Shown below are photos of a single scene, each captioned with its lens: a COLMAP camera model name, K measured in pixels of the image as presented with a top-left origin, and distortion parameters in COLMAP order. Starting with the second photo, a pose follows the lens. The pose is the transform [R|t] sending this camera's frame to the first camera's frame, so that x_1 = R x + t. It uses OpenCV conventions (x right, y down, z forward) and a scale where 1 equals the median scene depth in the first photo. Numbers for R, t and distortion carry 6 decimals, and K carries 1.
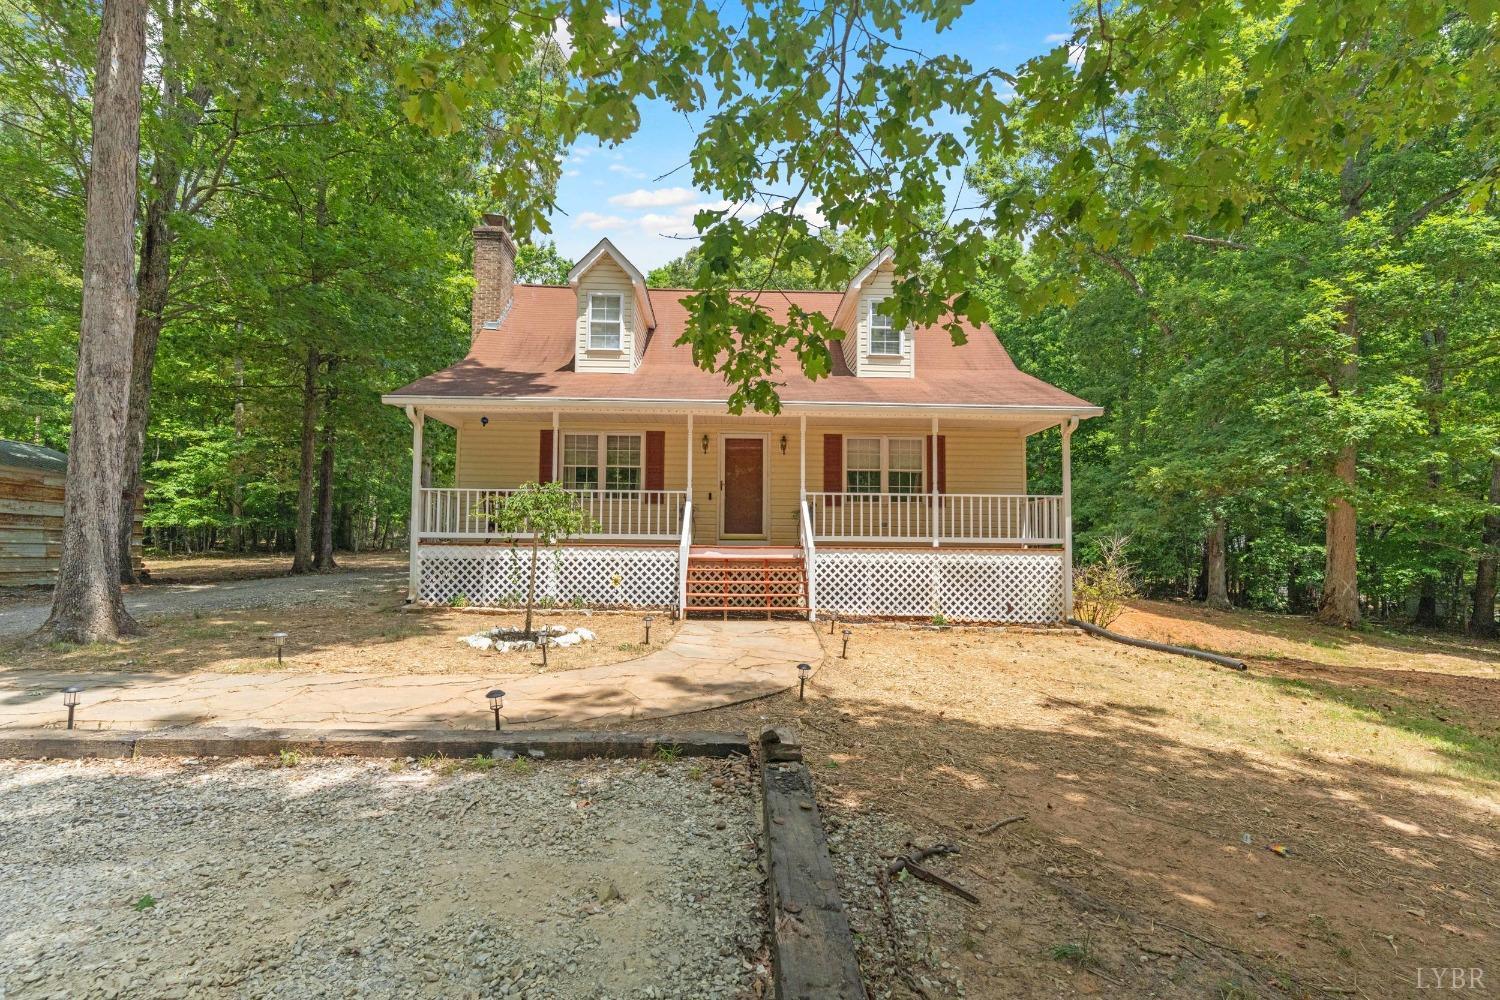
lens RADIAL K [[722.0, 0, 751.1], [0, 722.0, 519.9], [0, 0, 1]] dist [0.000316, 0.000948]
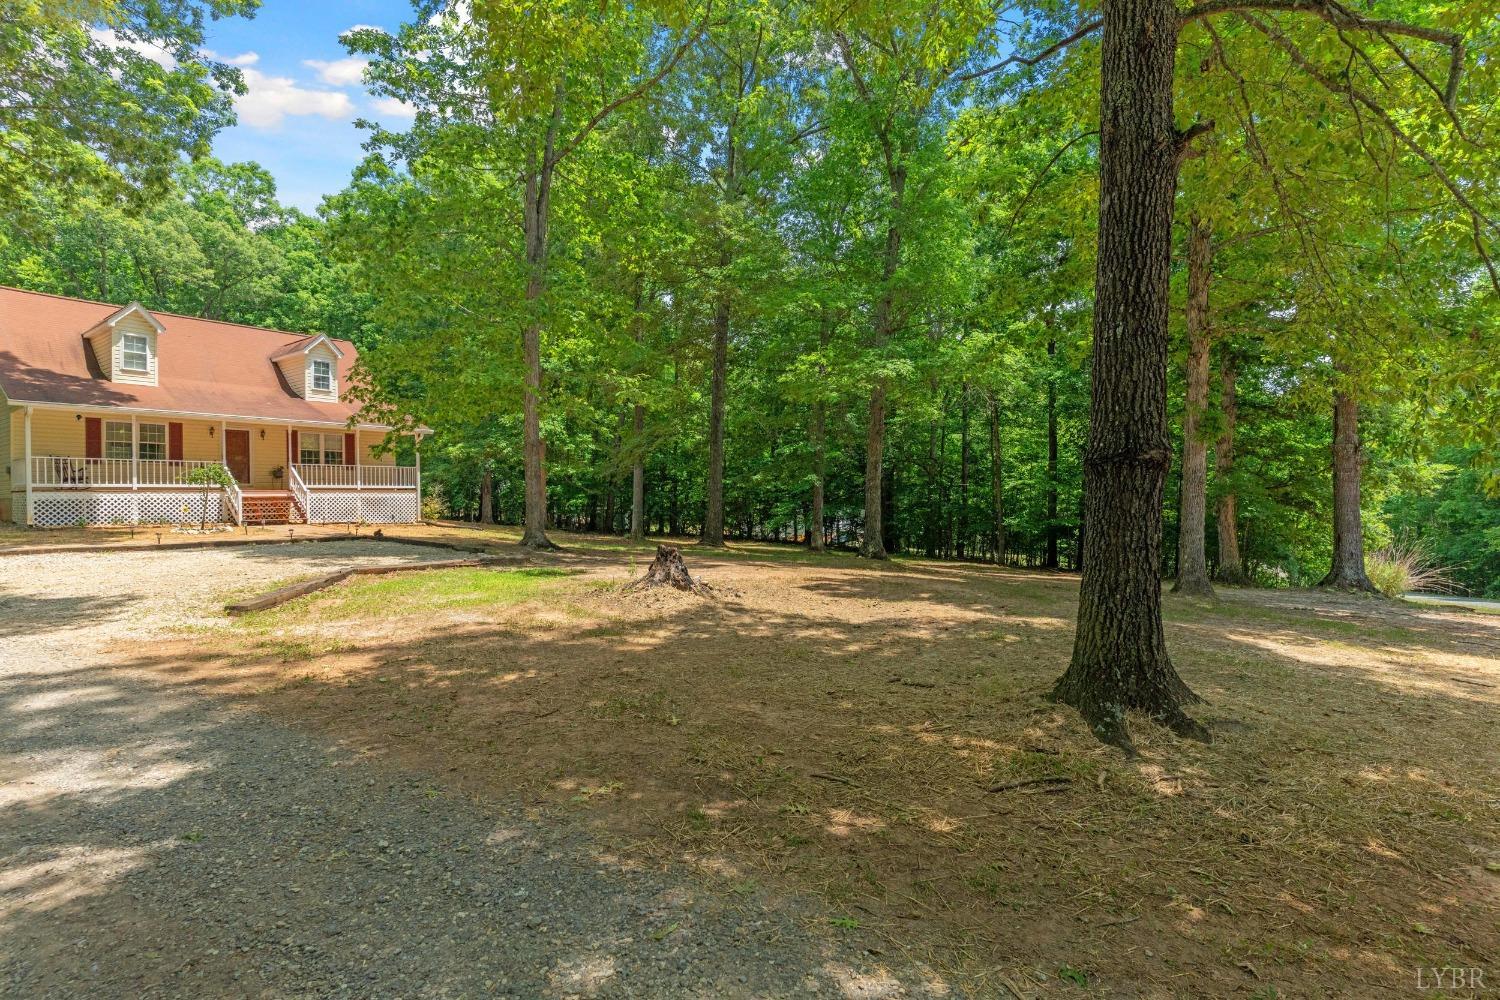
lens RADIAL K [[722.0, 0, 746.1], [0, 722.0, 499.7], [0, 0, 1]] dist [0.000316, 0.000948]
pose [[0.619211, -0.019643, 0.784979, -0.728035], [-0.023336, 0.998785, 0.043401, -0.054716], [-0.784878, -0.045192, 0.618001, -1.253805]]
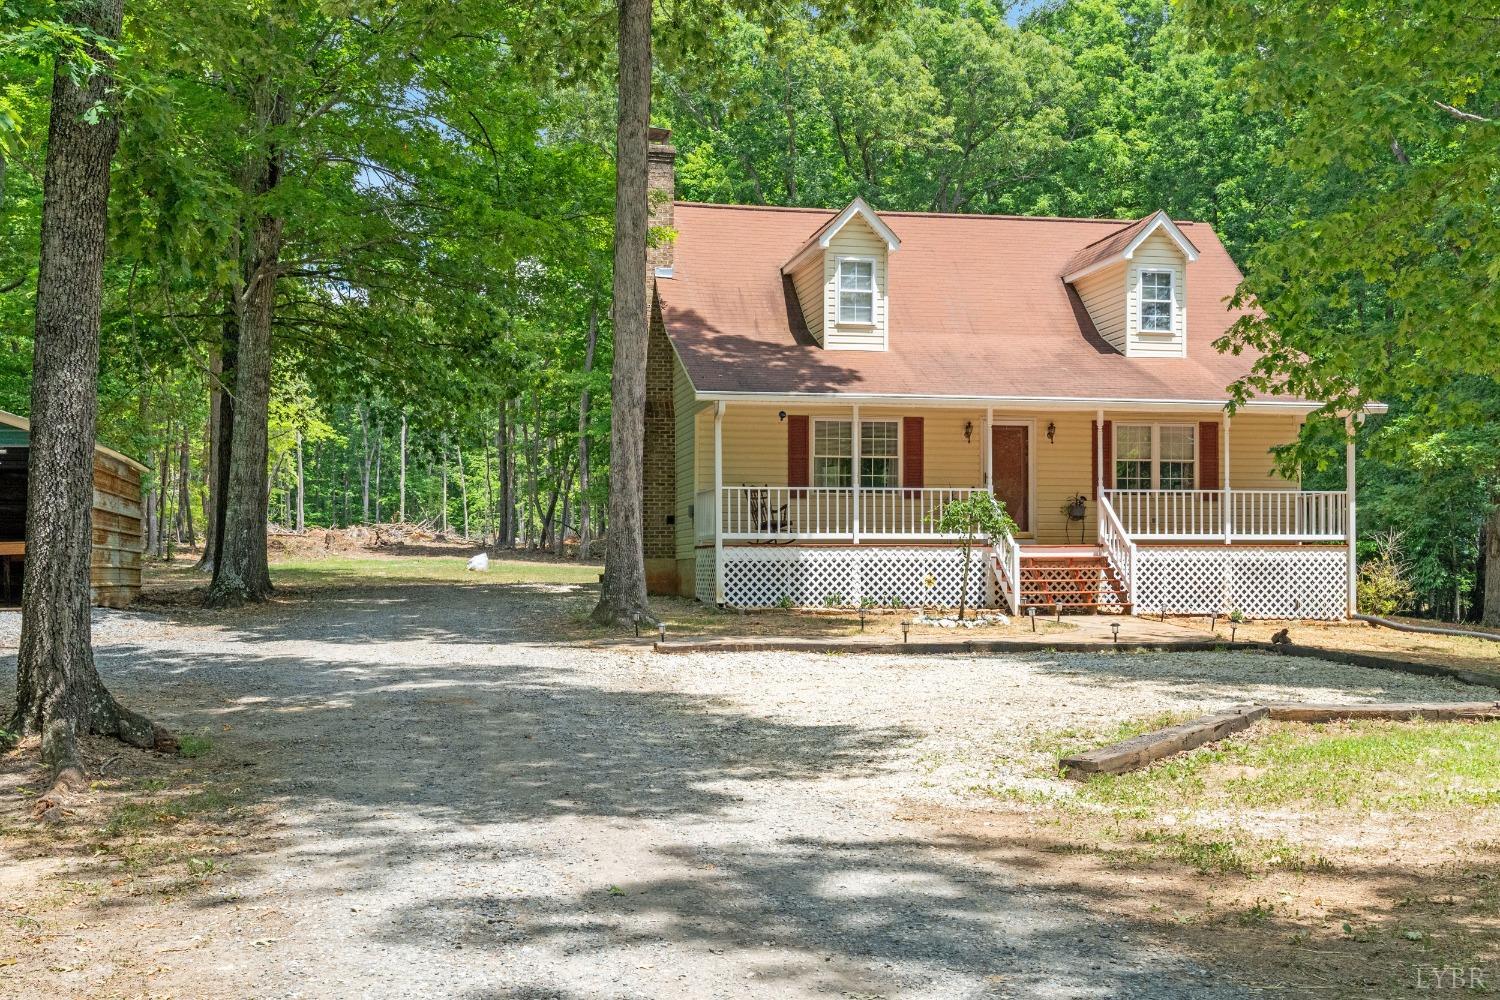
lens RADIAL K [[1751.9, 0, 763.6], [0, 1751.9, 567.5], [0, 0, 1]] dist [0.001088, 0.000000]
pose [[0.985540, -0.010731, 0.169104, -0.781368], [0.002509, 0.998808, 0.048757, -0.049642], [-0.169425, -0.047628, 0.984392, -1.263960]]
